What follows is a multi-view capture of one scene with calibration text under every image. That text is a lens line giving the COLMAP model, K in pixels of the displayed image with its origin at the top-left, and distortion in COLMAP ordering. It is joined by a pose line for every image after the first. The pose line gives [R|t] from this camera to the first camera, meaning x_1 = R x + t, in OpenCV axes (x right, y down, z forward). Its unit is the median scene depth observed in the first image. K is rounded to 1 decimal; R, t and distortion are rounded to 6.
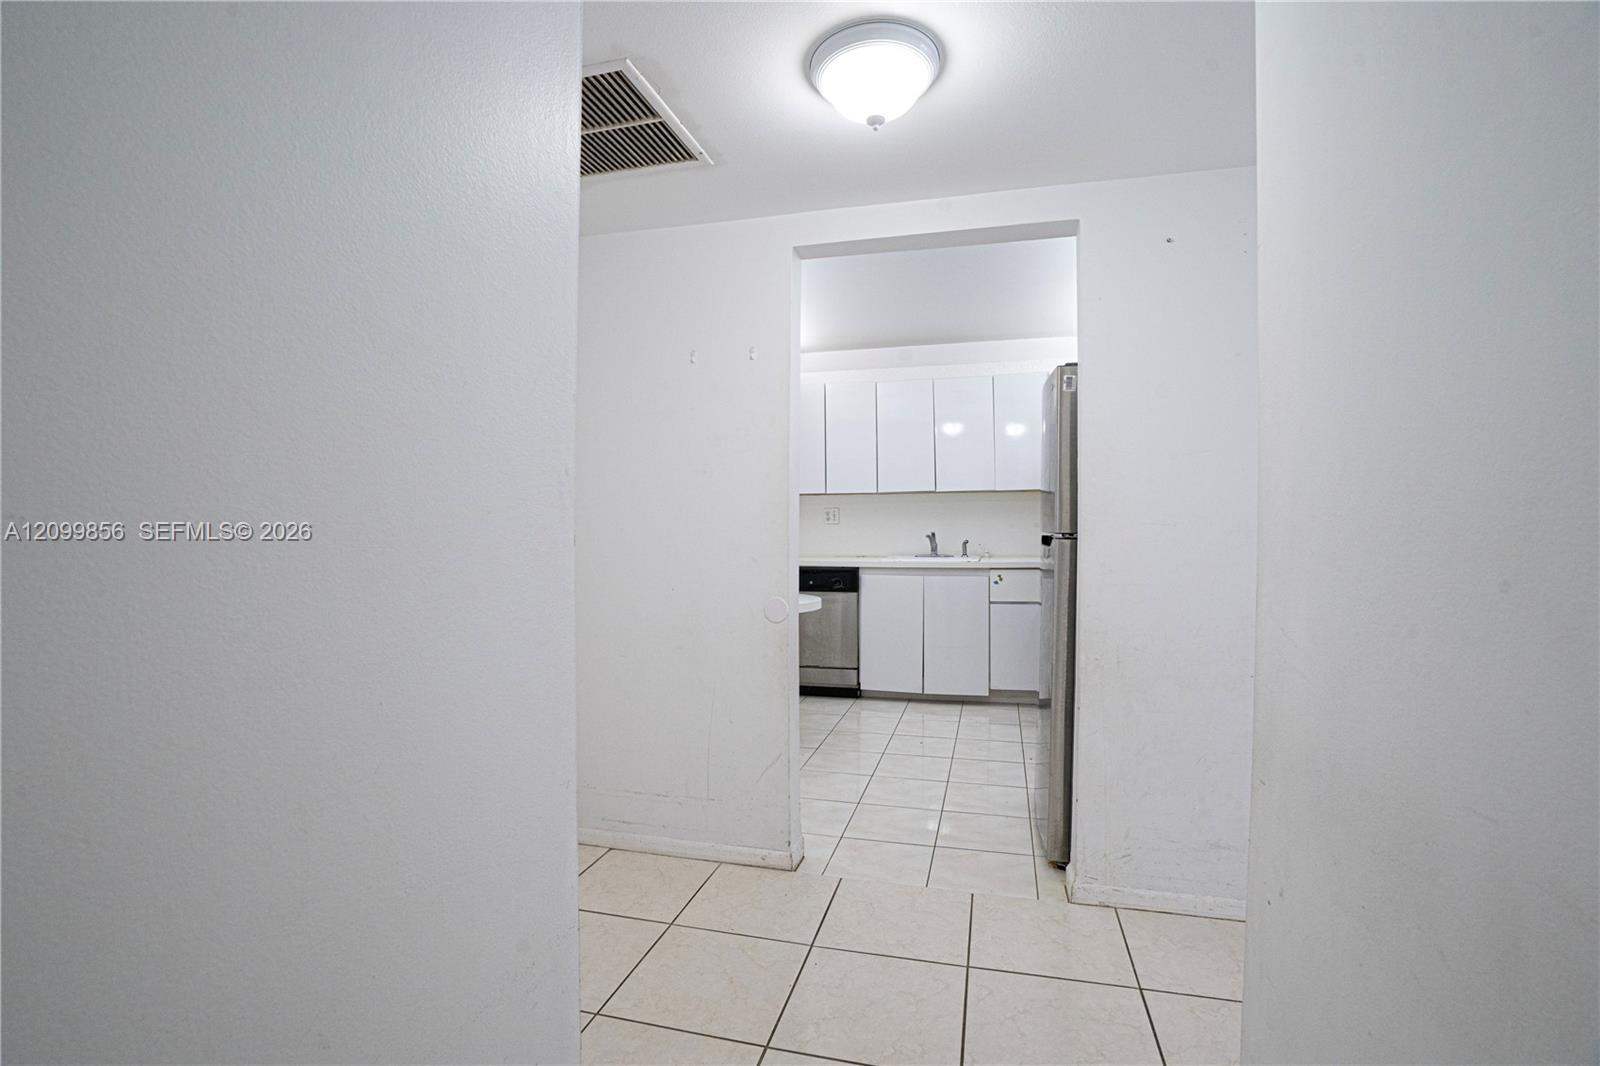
lens RADIAL K [[743.7, 0, 800.0], [0, 743.7, 533.0], [0, 0, 1]] dist [-0.056601, 0.000017]
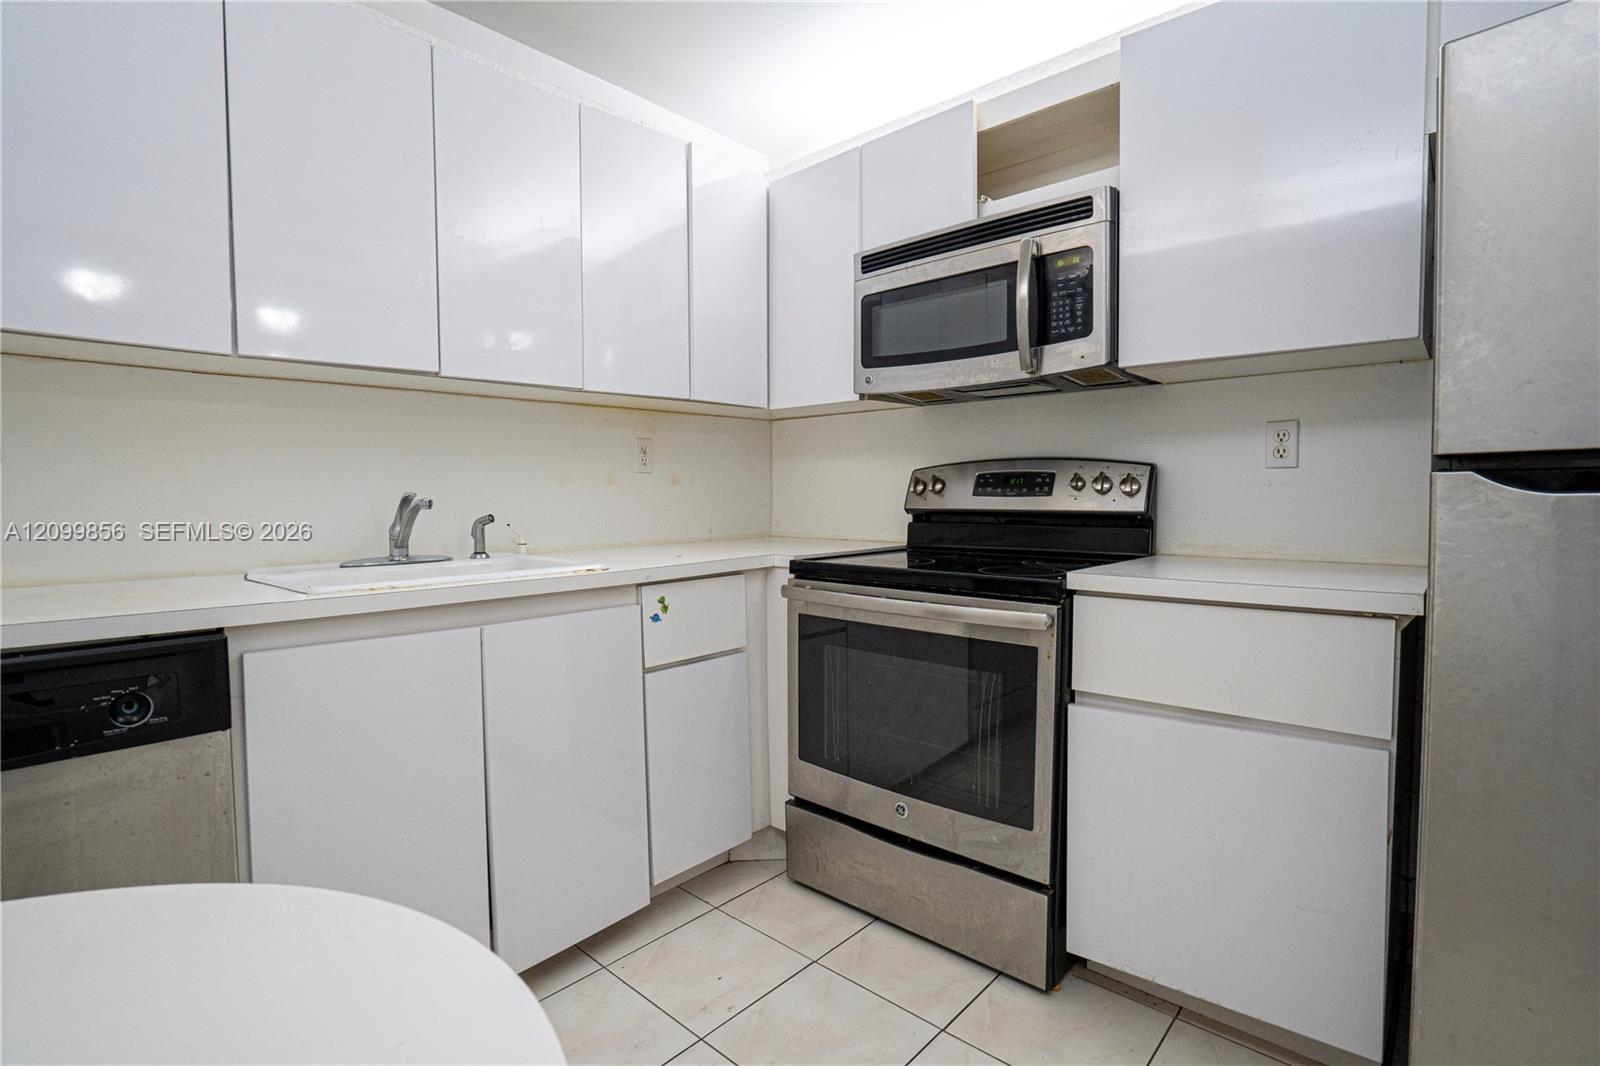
lens RADIAL K [[764.7, 0, 764.9], [0, 764.7, 532.0], [0, 0, 1]] dist [-0.001999, 0.000047]
pose [[0.478137, -0.043980, 0.877183, -0.063879], [0.014862, 0.999008, 0.041987, 0.004641], [-0.878159, -0.007039, 0.478316, 0.750843]]
